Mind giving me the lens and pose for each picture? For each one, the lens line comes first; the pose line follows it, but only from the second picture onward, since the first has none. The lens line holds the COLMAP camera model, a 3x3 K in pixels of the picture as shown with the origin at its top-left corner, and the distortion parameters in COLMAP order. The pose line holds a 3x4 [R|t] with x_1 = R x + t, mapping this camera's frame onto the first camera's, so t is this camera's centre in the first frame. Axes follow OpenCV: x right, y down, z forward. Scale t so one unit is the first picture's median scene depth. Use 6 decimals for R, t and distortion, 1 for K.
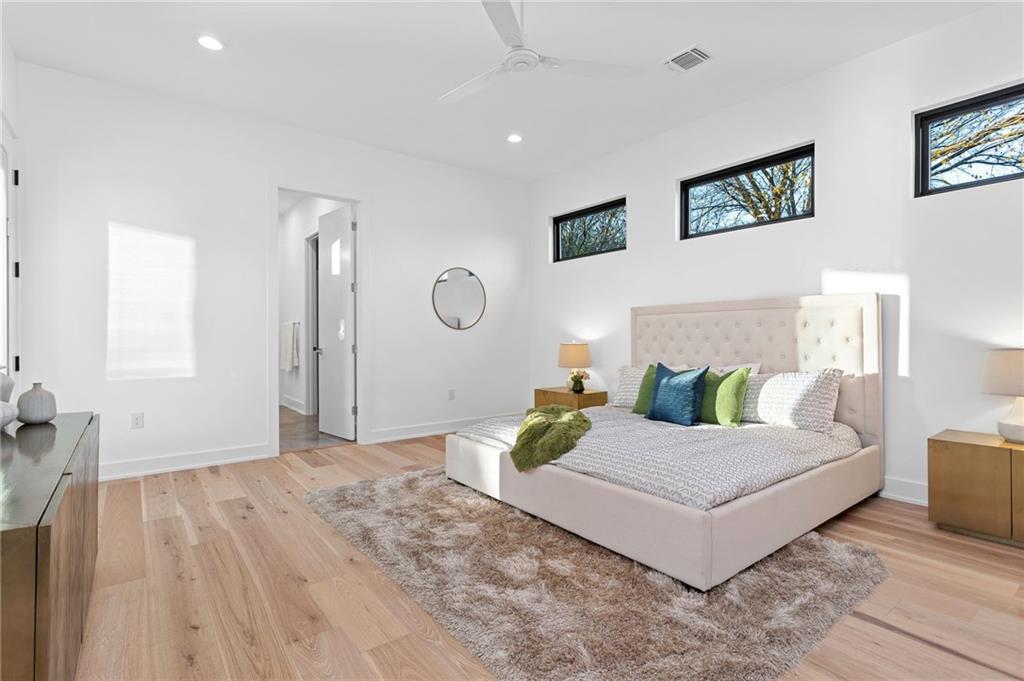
lens RADIAL K [[494.3, 0, 507.4], [0, 494.3, 340.8], [0, 0, 1]] dist [0.002112, 0.000532]
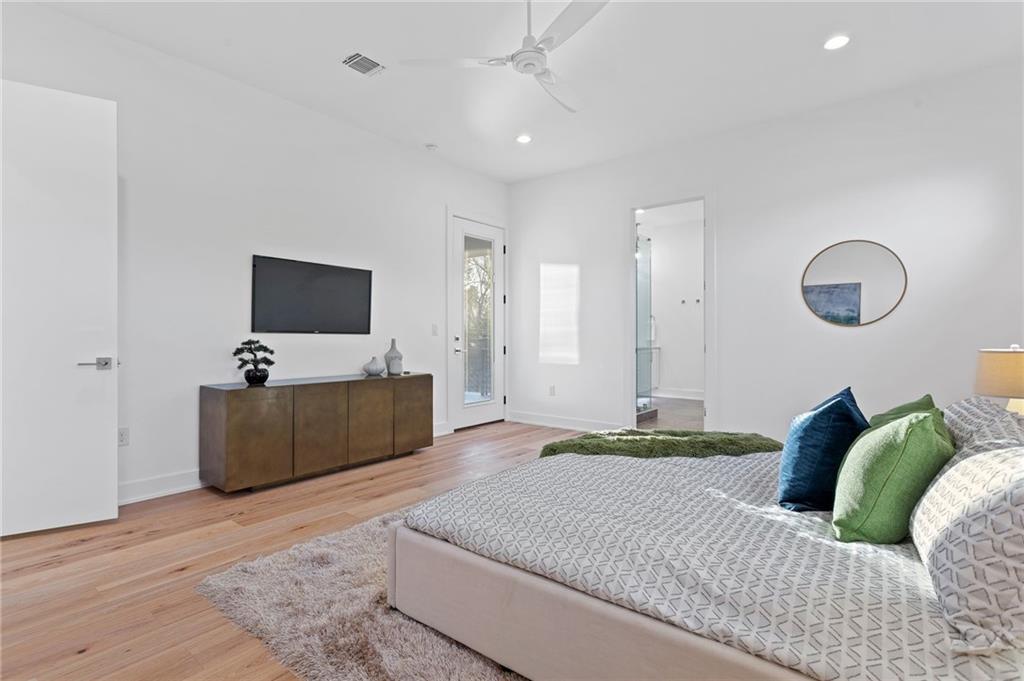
lens RADIAL K [[498.6, 0, 518.0], [0, 498.6, 340.1], [0, 0, 1]] dist [0.003760, 0.001228]
pose [[0.238701, 0.010400, -0.971037, 0.717492], [-0.010847, 0.999909, 0.008043, -0.005433], [0.971033, 0.008613, 0.238792, 0.521813]]
